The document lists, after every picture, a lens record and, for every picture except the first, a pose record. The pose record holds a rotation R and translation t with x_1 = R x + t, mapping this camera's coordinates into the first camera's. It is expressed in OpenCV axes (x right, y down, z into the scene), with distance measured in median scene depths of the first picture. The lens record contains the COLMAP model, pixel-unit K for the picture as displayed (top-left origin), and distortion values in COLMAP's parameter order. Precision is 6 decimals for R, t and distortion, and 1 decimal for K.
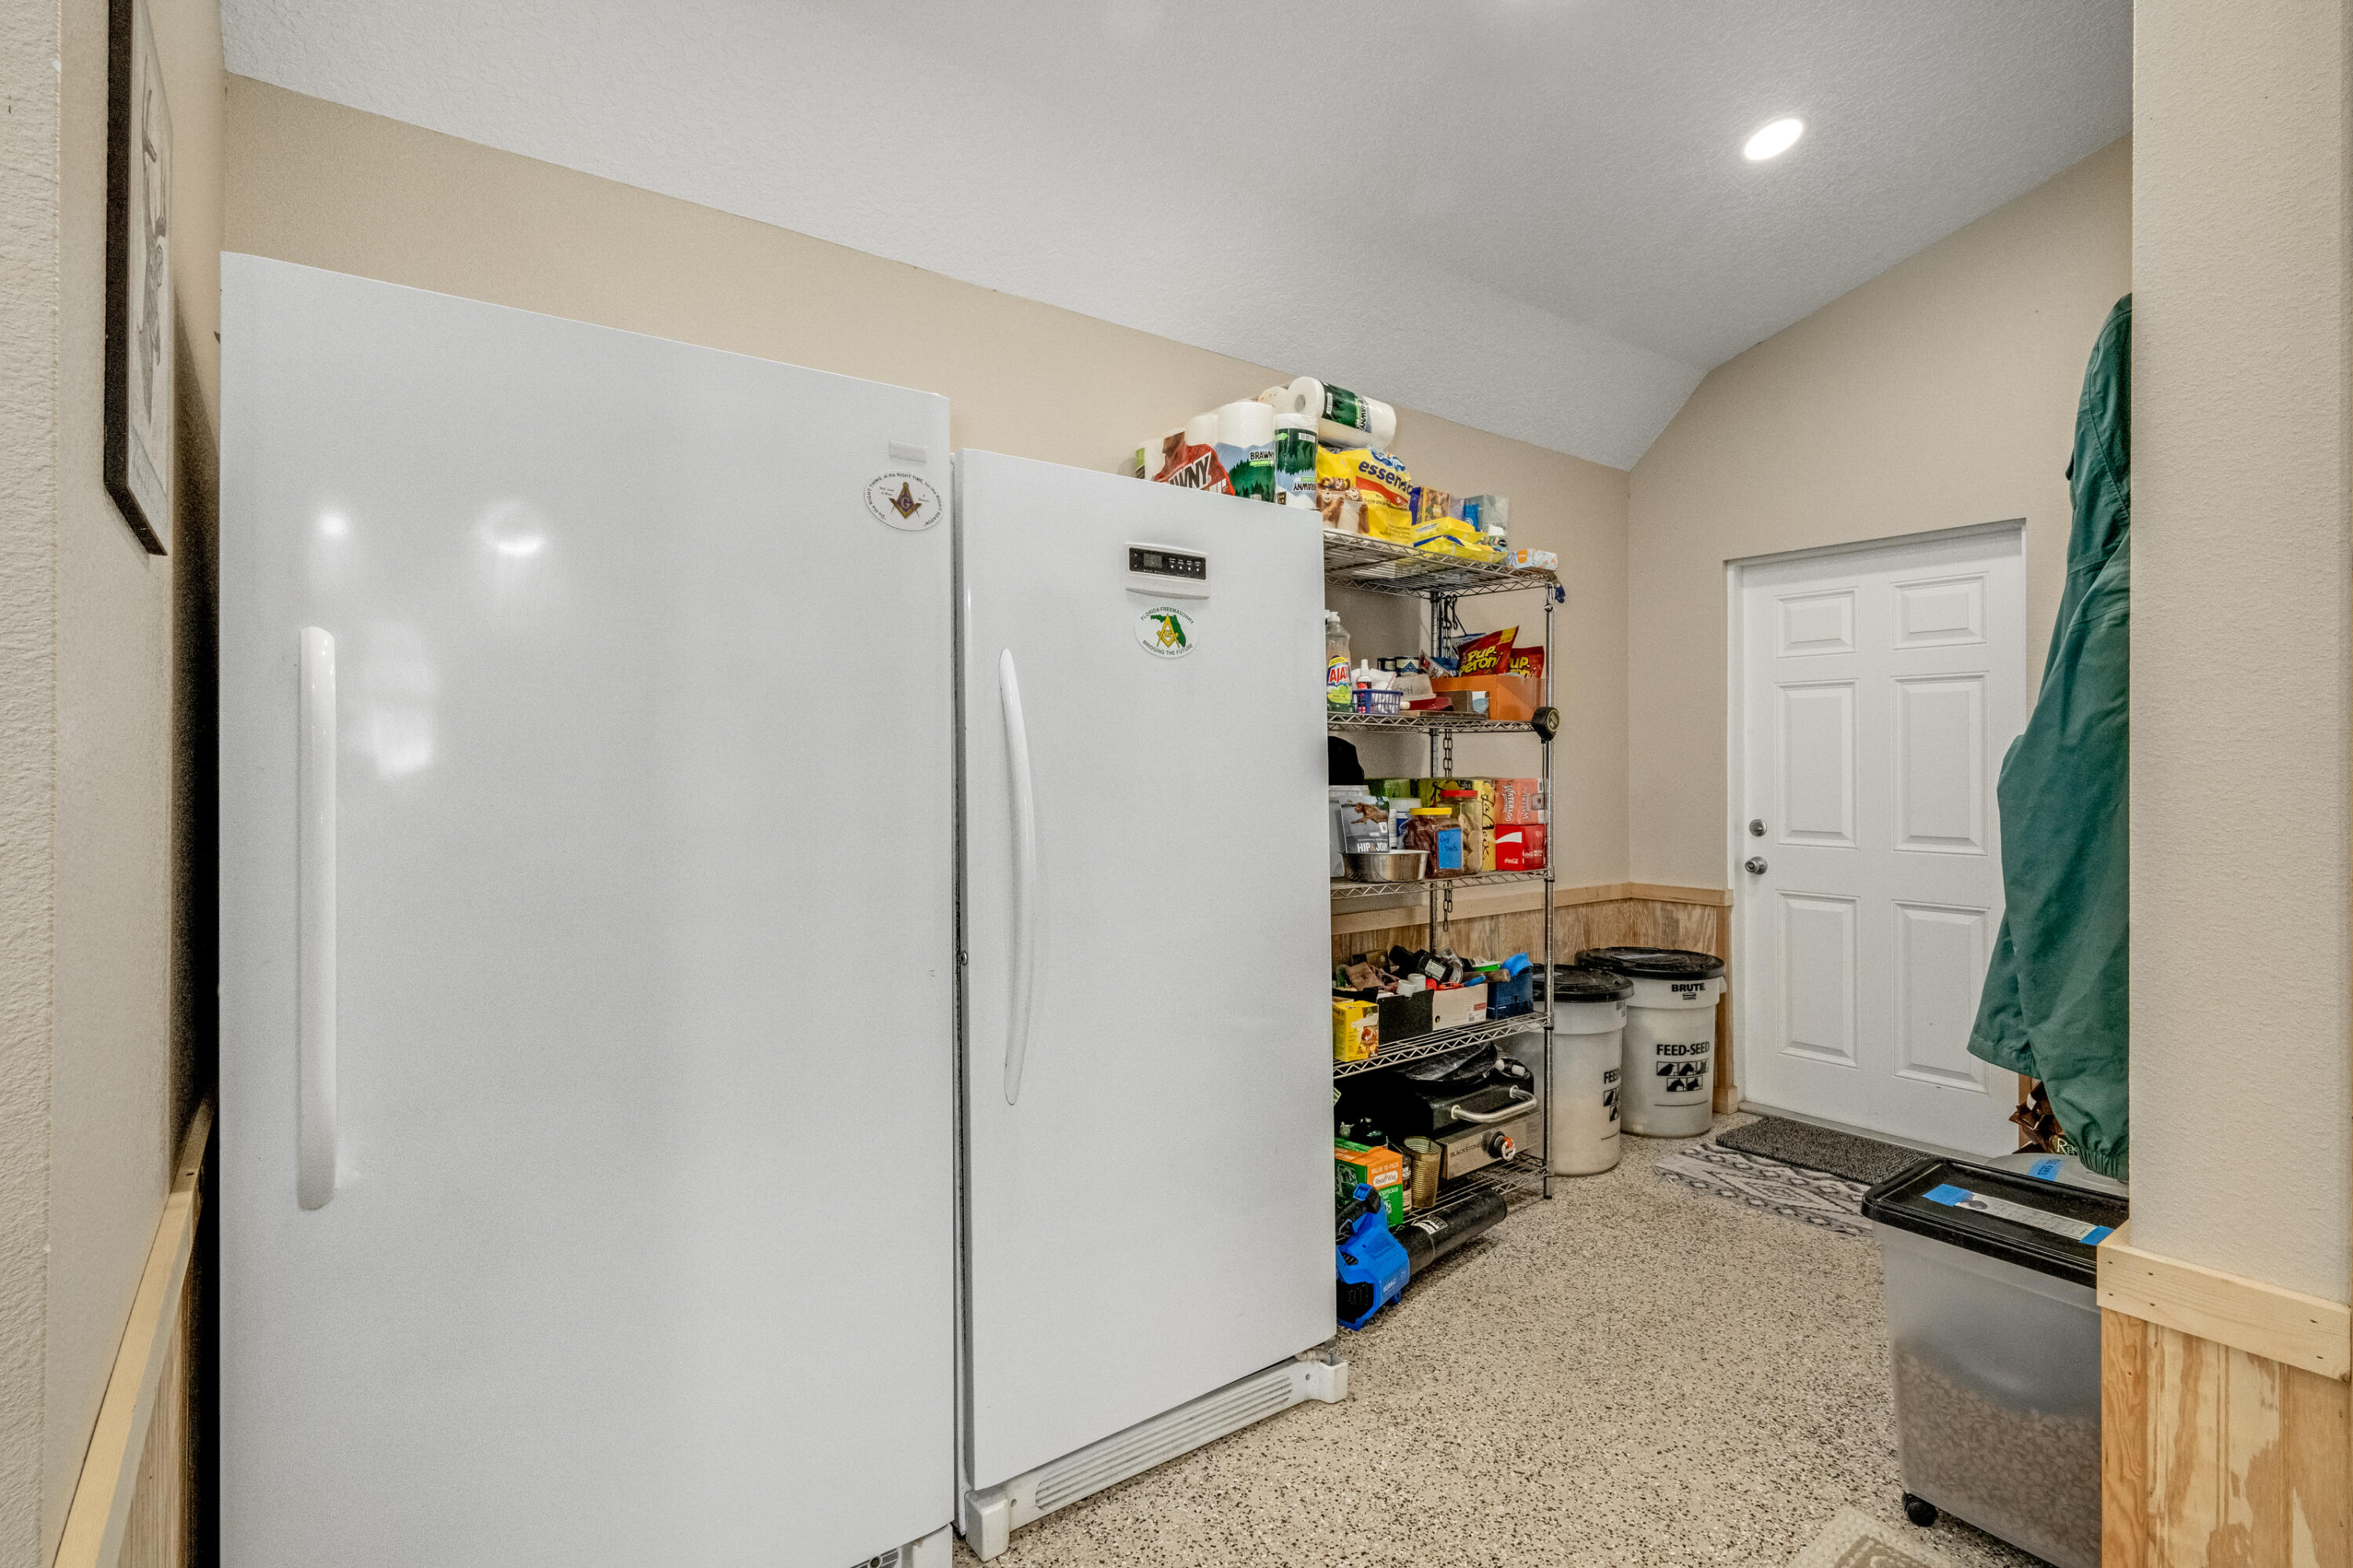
lens RADIAL K [[1130.7, 0, 1177.9], [0, 1130.7, 751.6], [0, 0, 1]] dist [-0.001490, -0.000641]
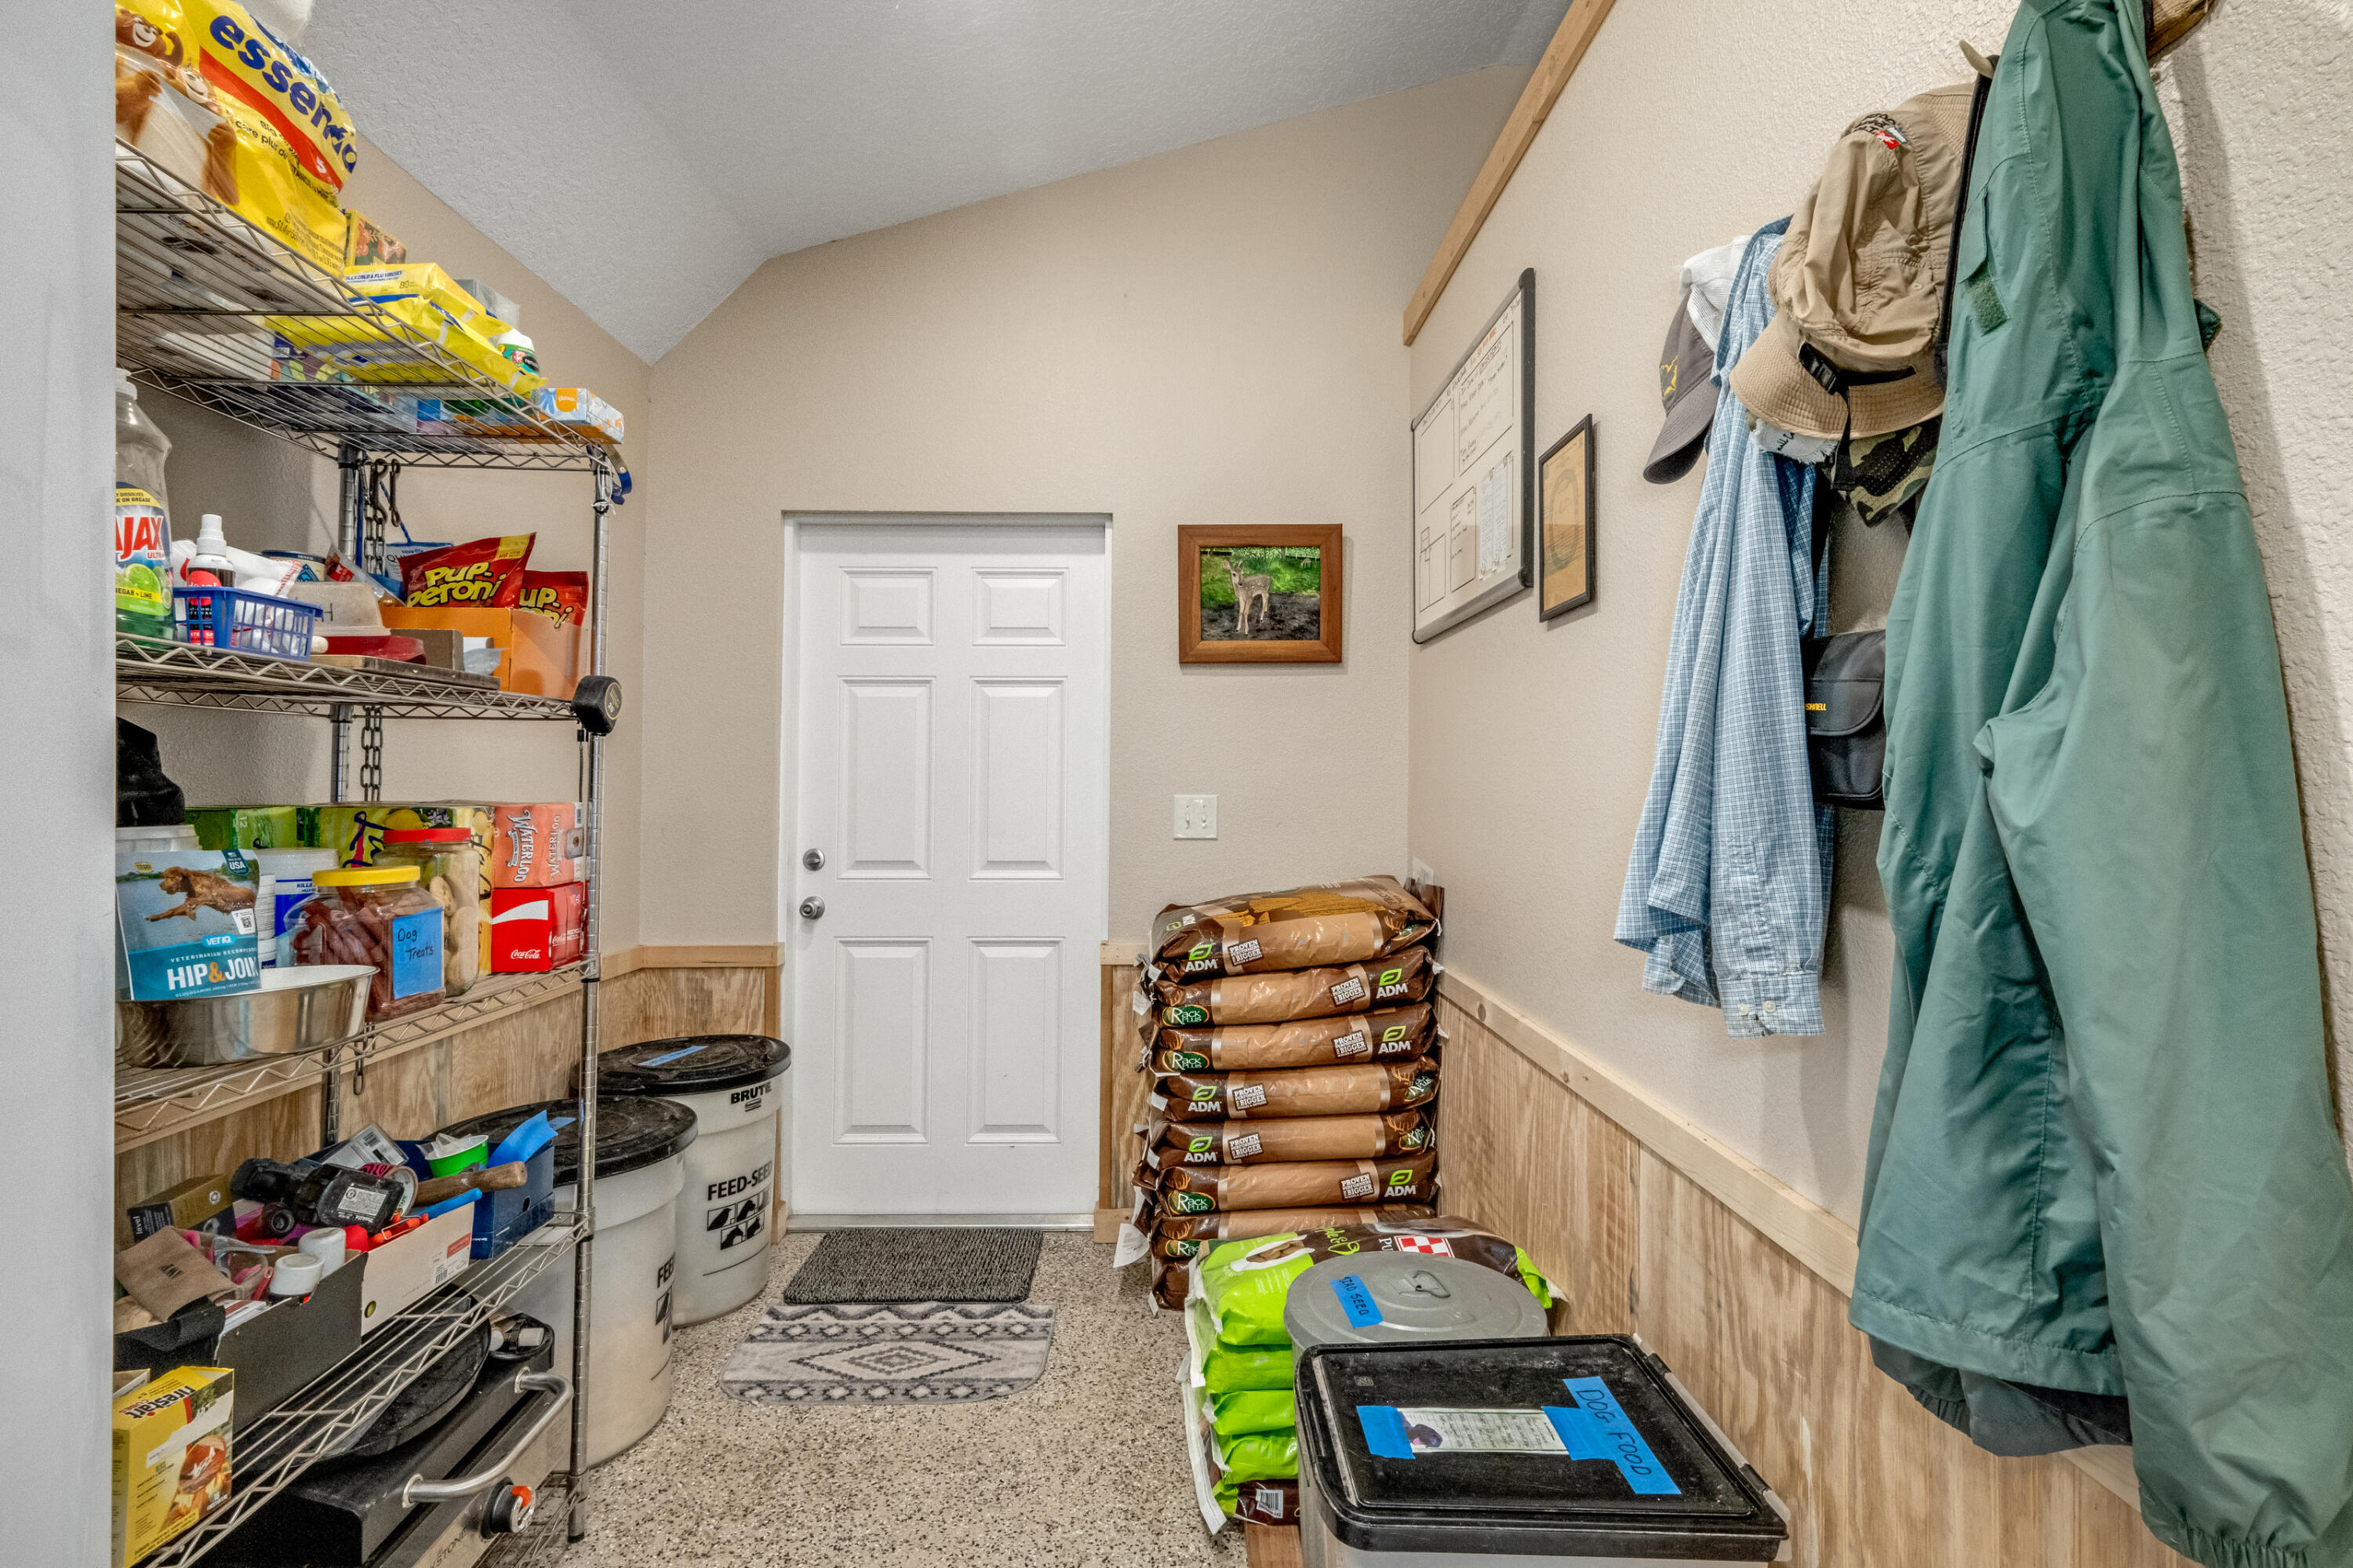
lens RADIAL K [[1130.7, 0, 1177.9], [0, 1130.7, 751.6], [0, 0, 1]] dist [-0.001490, -0.000641]
pose [[0.595953, 0.021640, 0.802728, 0.042822], [-0.010985, 0.999763, -0.018796, 0.005651], [-0.802944, 0.002384, 0.596049, 0.420244]]
